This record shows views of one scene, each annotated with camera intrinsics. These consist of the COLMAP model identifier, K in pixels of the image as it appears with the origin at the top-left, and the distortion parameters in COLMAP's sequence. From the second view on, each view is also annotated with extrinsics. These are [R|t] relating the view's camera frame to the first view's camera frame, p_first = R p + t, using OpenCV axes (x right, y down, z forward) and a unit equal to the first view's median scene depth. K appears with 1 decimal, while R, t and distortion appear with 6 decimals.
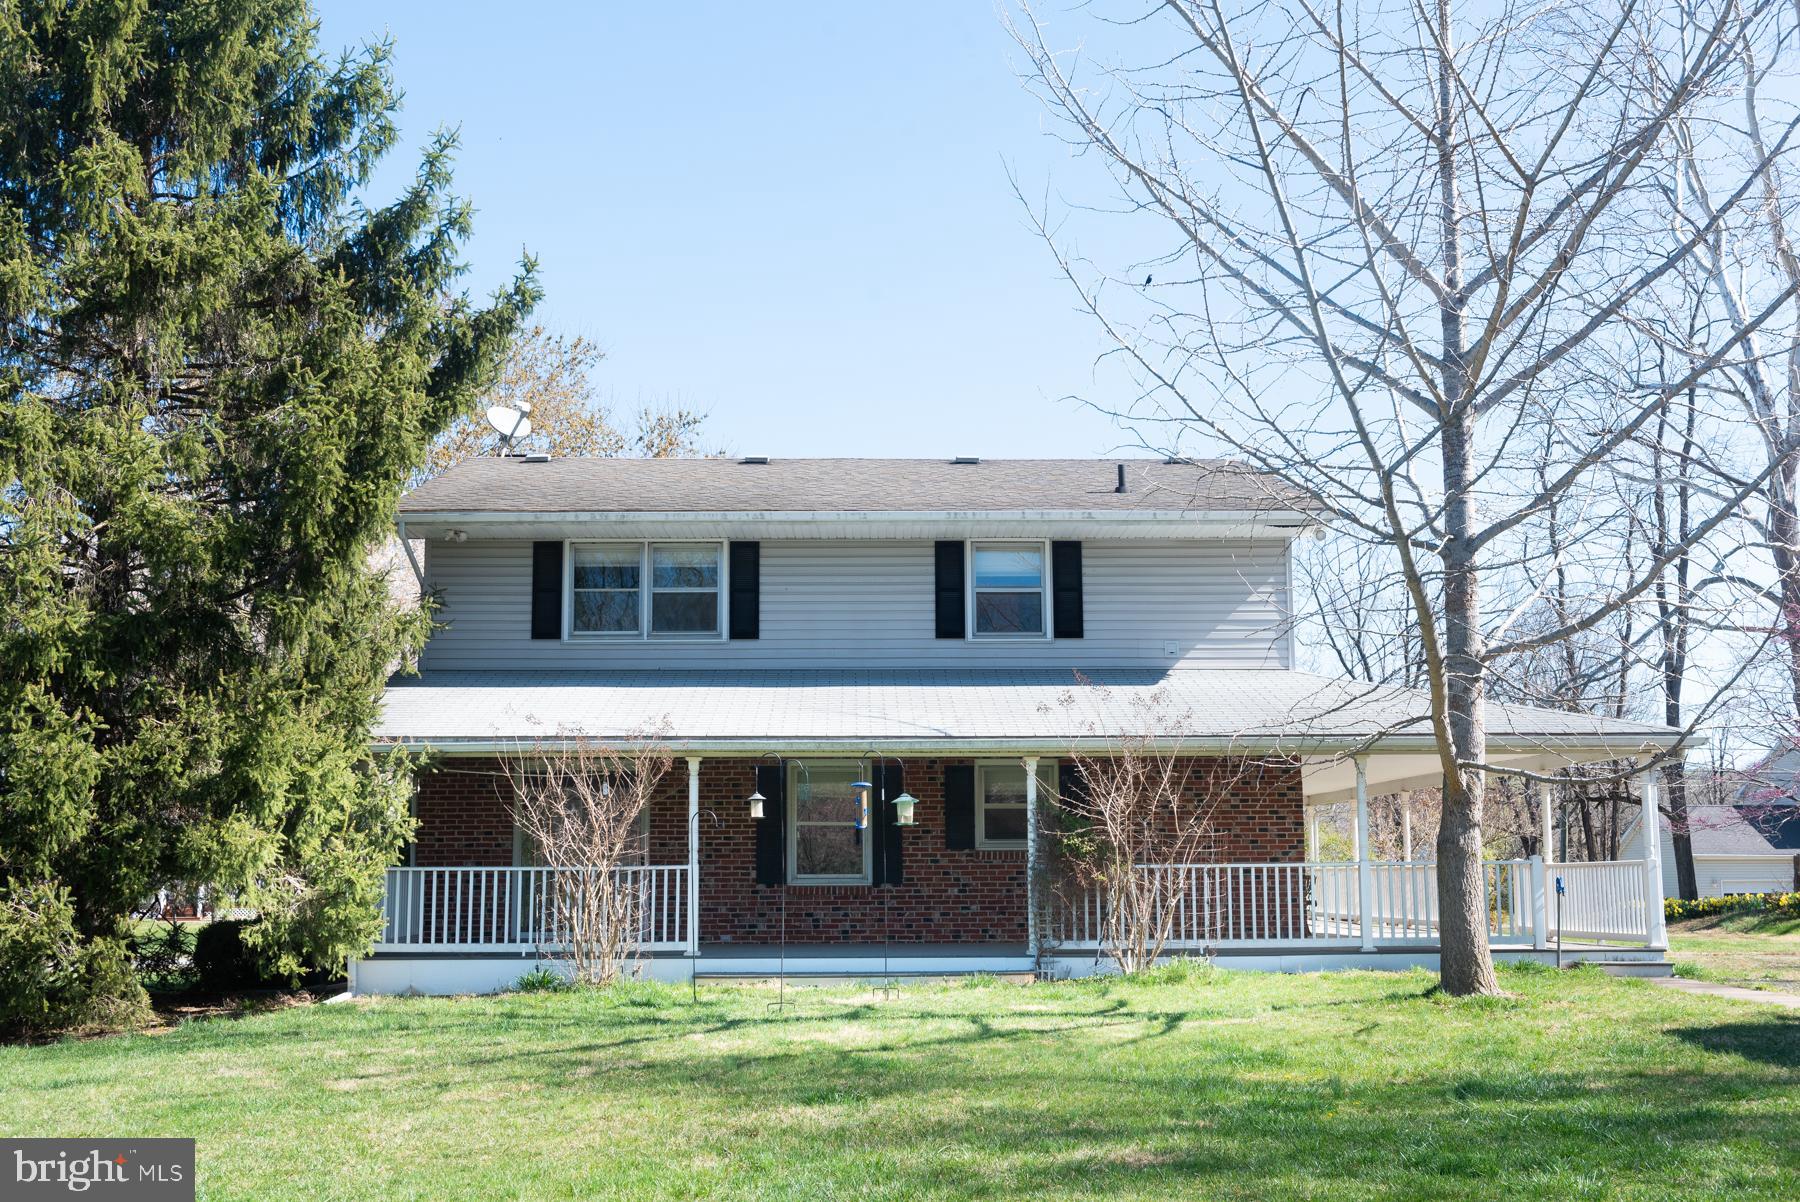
lens RADIAL K [[1985.1, 0, 854.9], [0, 1985.1, 611.6], [0, 0, 1]] dist [-0.040335, -0.003799]
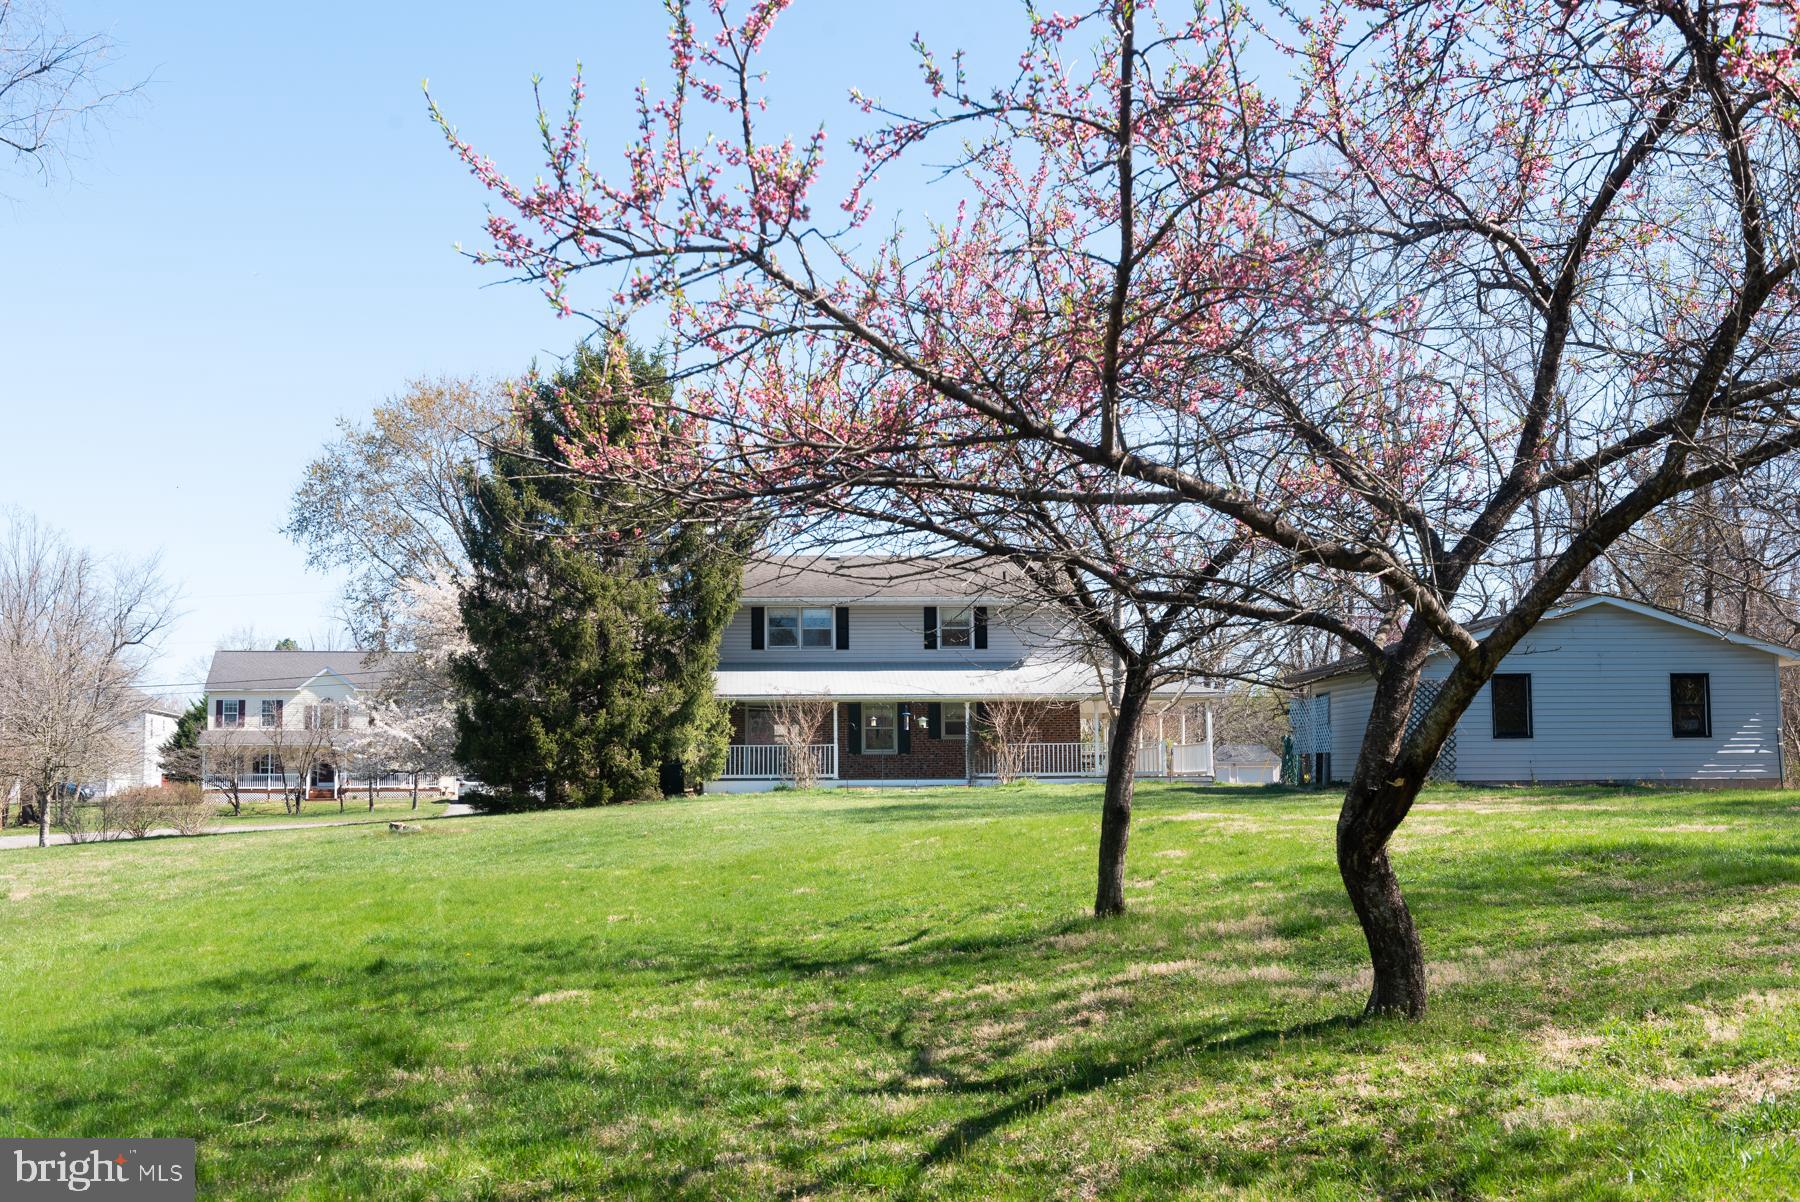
lens RADIAL K [[1985.1, 0, 854.9], [0, 1985.1, 611.6], [0, 0, 1]] dist [-0.040335, -0.003799]
pose [[0.998579, 0.002121, 0.053251, -0.176993], [-0.004459, 0.999029, 0.043827, -0.142038], [-0.053106, -0.044002, 0.997619, -1.416115]]
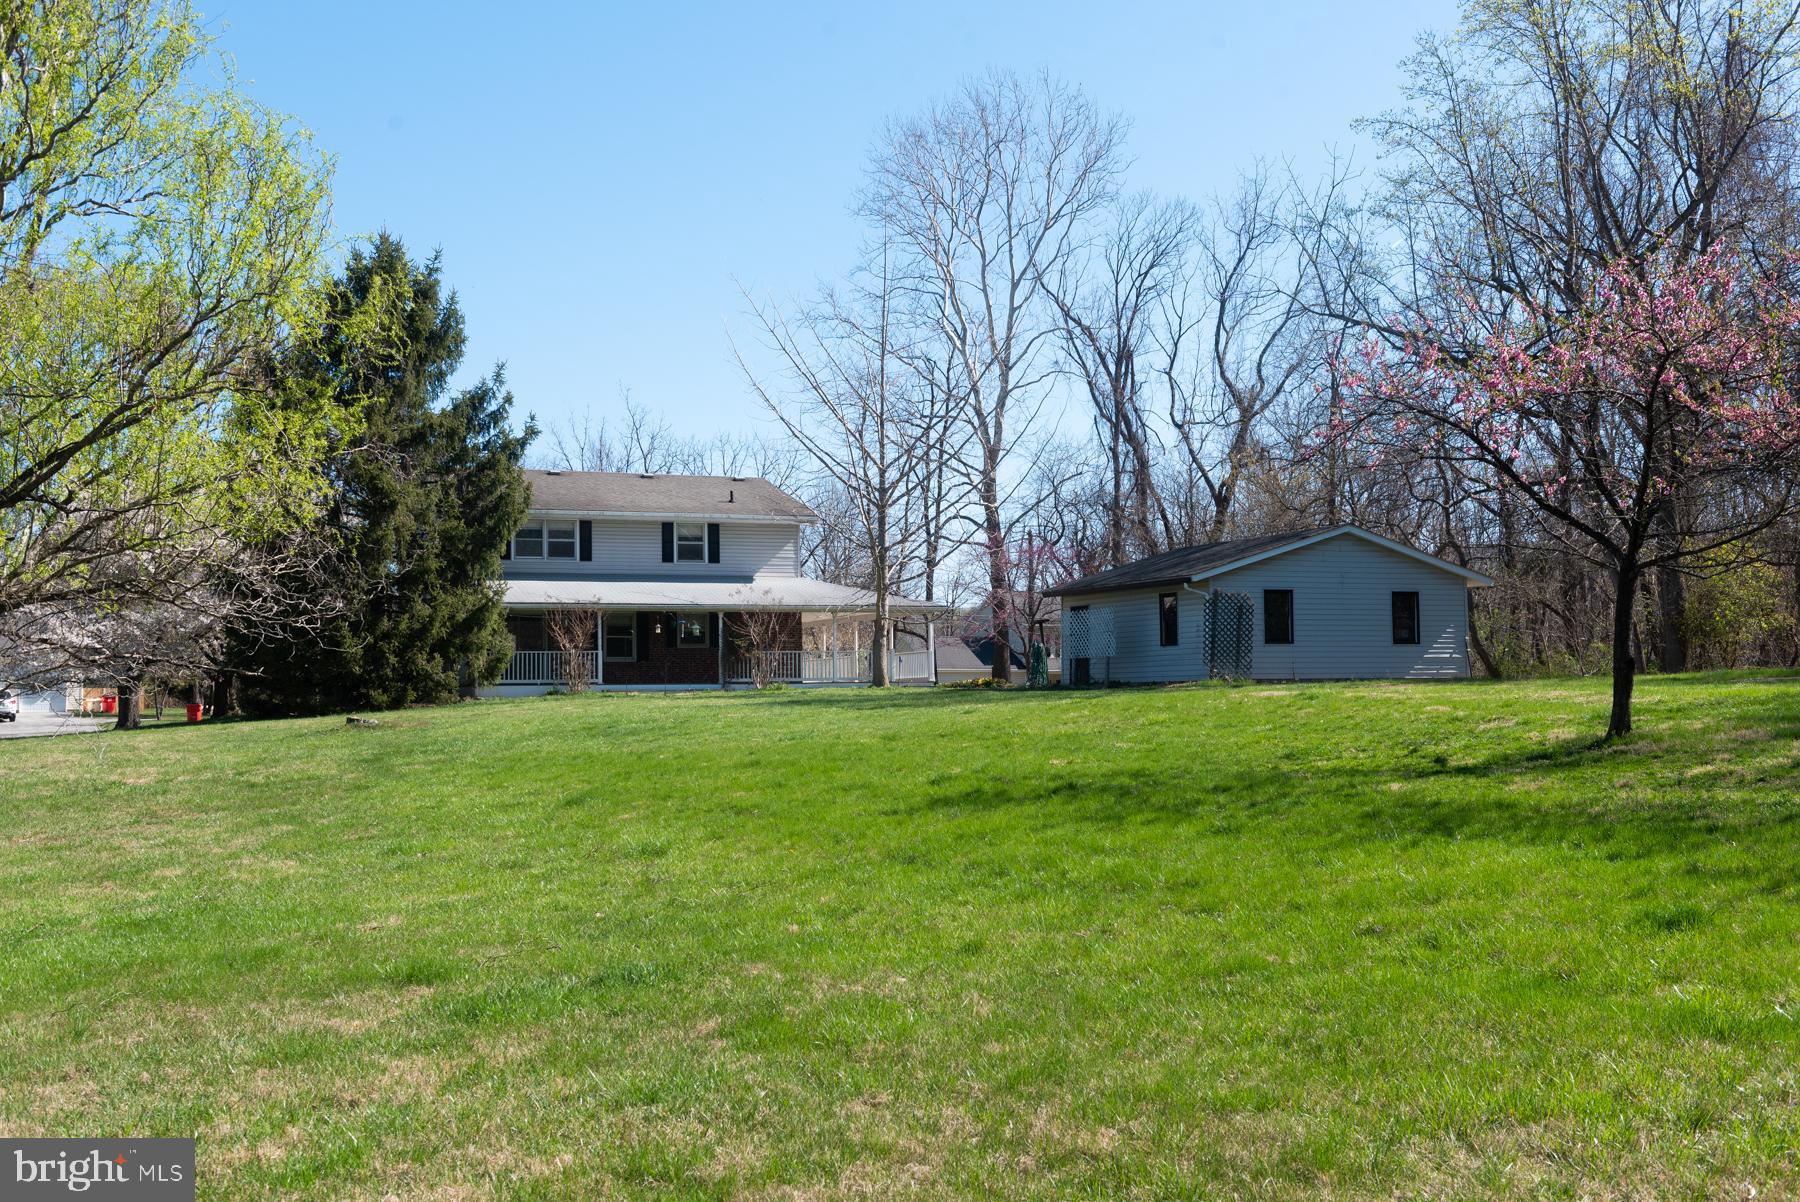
lens RADIAL K [[1985.1, 0, 854.9], [0, 1985.1, 611.6], [0, 0, 1]] dist [-0.040335, -0.003799]
pose [[0.933537, 0.011019, 0.358312, -0.657903], [-0.039788, 0.996537, 0.073015, -0.122232], [-0.356267, -0.082419, 0.930742, -1.469726]]
